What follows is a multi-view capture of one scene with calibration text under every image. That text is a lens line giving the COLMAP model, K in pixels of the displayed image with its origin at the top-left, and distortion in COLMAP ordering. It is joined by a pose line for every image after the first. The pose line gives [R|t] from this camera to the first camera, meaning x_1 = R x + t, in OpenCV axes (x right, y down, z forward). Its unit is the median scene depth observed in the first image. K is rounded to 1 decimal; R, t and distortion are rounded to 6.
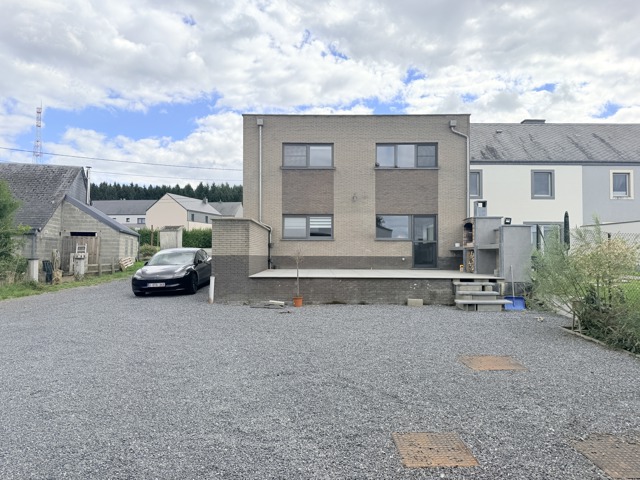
lens RADIAL K [[444.5, 0, 318.6], [0, 444.5, 240.6], [0, 0, 1]] dist [0.005074, 0.000241]
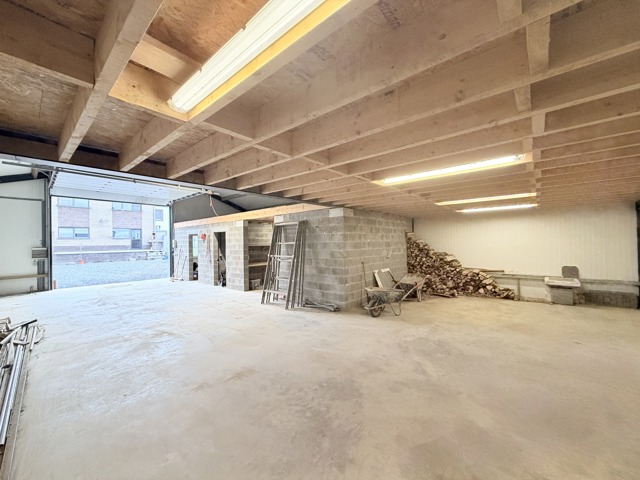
lens RADIAL K [[255.9, 0, 314.0], [0, 255.9, 239.9], [0, 0, 1]] dist [0.002466, 0.000063]
pose [[0.663460, -0.003630, 0.748203, -0.201443], [-0.005386, 0.999939, 0.009627, -0.013649], [-0.748192, -0.010417, 0.663400, -0.812015]]
